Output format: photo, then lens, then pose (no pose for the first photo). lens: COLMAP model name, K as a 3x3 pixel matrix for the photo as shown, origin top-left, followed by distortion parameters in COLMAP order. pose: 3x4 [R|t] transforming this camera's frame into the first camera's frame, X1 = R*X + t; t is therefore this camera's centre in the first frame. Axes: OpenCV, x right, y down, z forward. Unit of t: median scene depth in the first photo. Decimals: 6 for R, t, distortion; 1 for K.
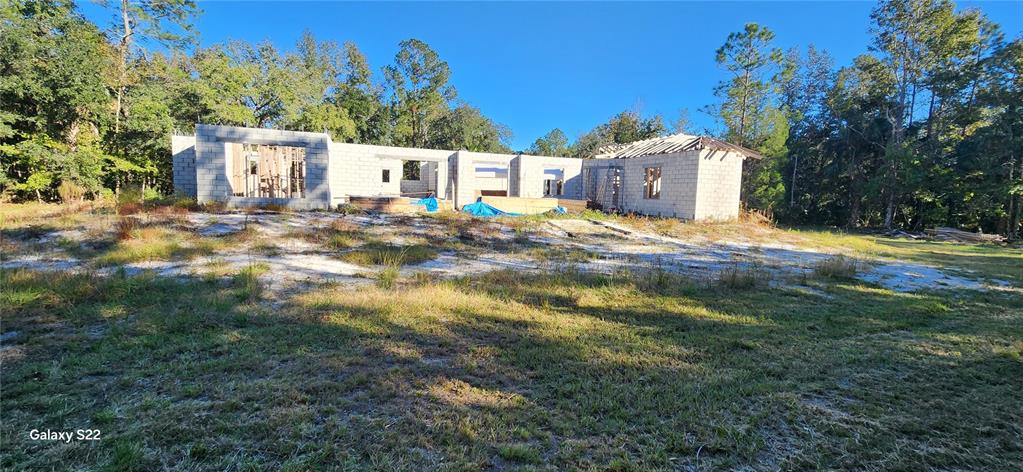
lens RADIAL K [[416.4, 0, 512.4], [0, 416.4, 229.2], [0, 0, 1]] dist [0.000857, -0.002690]
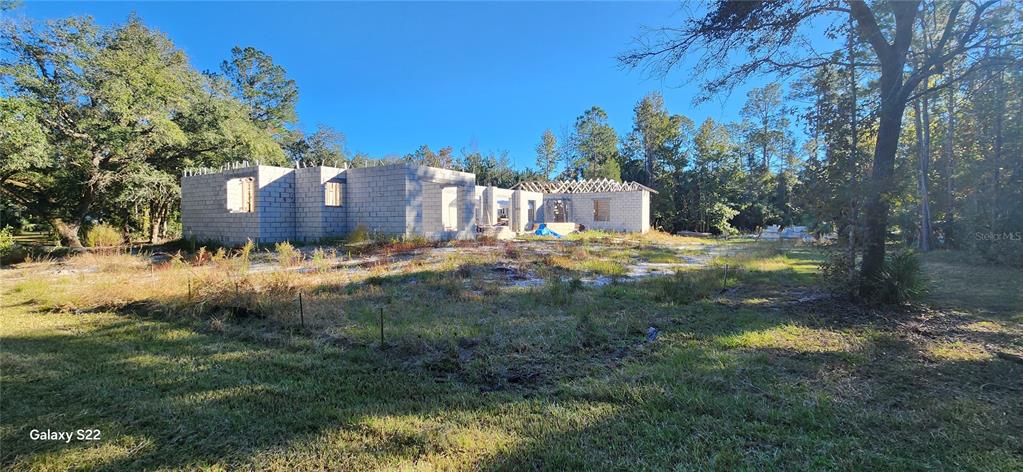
lens RADIAL K [[416.4, 0, 512.4], [0, 416.4, 229.2], [0, 0, 1]] dist [0.000857, -0.002690]
pose [[0.773925, -0.046002, 0.631604, -0.874768], [0.080273, 0.996439, -0.025788, -0.031360], [-0.628169, 0.070658, 0.774862, 0.039167]]
